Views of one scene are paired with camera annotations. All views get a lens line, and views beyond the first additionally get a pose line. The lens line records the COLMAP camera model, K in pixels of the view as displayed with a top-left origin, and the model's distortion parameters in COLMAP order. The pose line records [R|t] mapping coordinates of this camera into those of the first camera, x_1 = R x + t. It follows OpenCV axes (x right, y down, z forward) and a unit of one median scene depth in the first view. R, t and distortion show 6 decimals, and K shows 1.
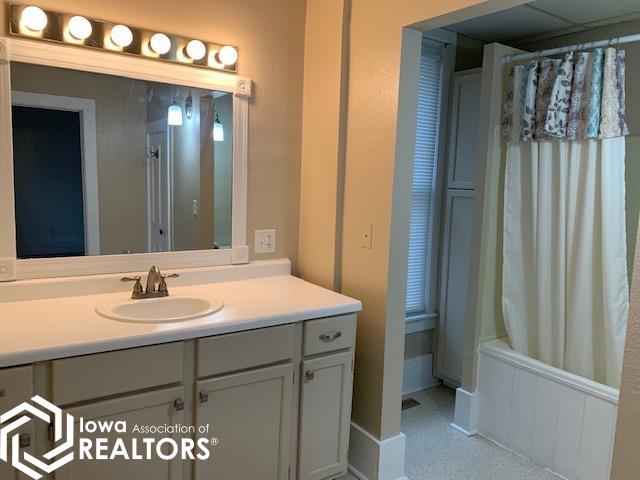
lens RADIAL K [[499.9, 0, 320.0], [0, 499.9, 240.0], [0, 0, 1]] dist [0.084994, -0.084458]
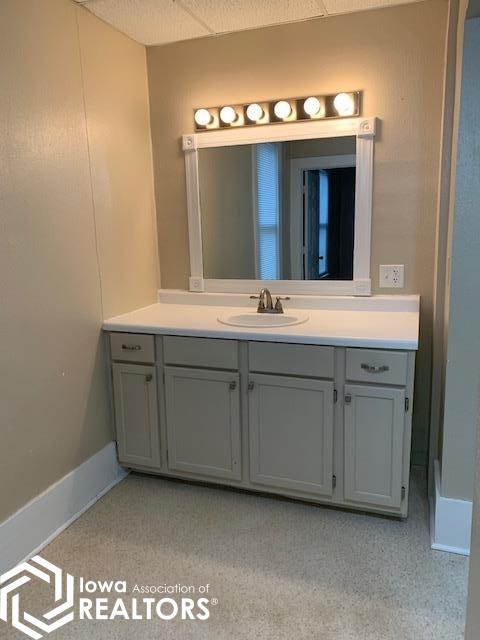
lens RADIAL K [[499.9, 0, 240.0], [0, 499.9, 320.0], [0, 0, 1]] dist [0.084994, -0.084458]
pose [[0.580041, 0.103395, -0.807999, 0.582819], [-0.051574, 0.994583, 0.090247, 0.015665], [0.812953, -0.010675, 0.582232, 0.160350]]
